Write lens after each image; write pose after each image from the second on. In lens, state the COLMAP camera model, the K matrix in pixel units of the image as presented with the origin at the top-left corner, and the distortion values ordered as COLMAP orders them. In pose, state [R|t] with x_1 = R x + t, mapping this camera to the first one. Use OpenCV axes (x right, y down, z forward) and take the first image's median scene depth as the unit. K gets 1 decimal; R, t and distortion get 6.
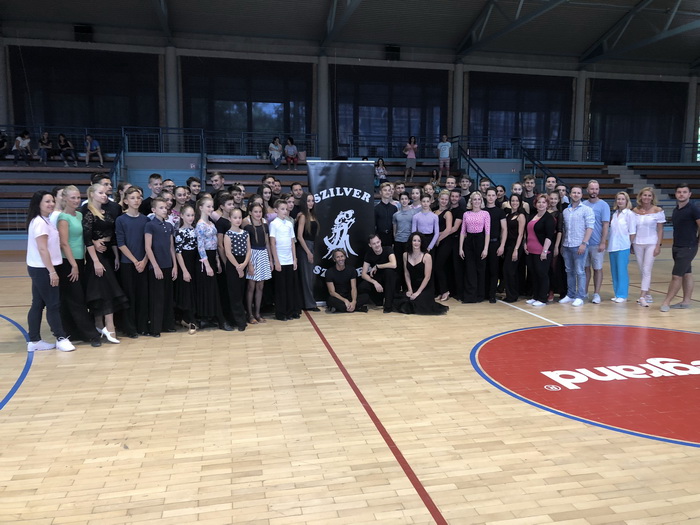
lens RADIAL K [[709.4, 0, 350.0], [0, 709.4, 262.5], [0, 0, 1]] dist [0.018556, 0.006385]
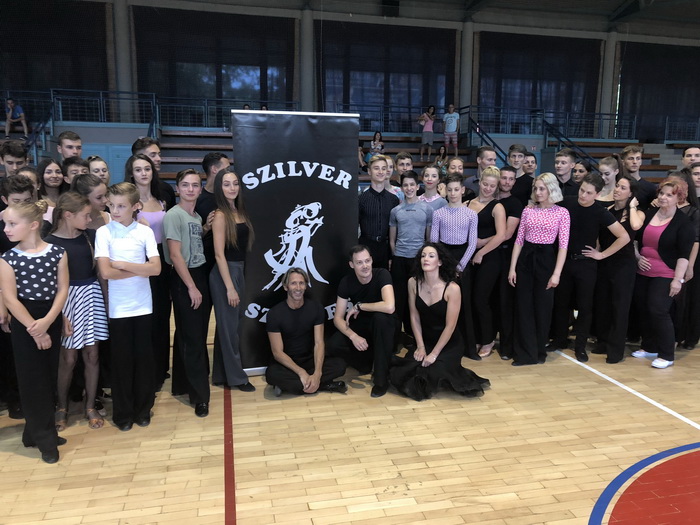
lens RADIAL K [[709.4, 0, 350.0], [0, 709.4, 262.5], [0, 0, 1]] dist [0.018556, 0.006385]
pose [[0.999961, 0.005972, 0.006536, 0.024904], [-0.006135, 0.999665, 0.025142, -0.040665], [-0.006383, -0.025181, 0.999663, 0.438401]]
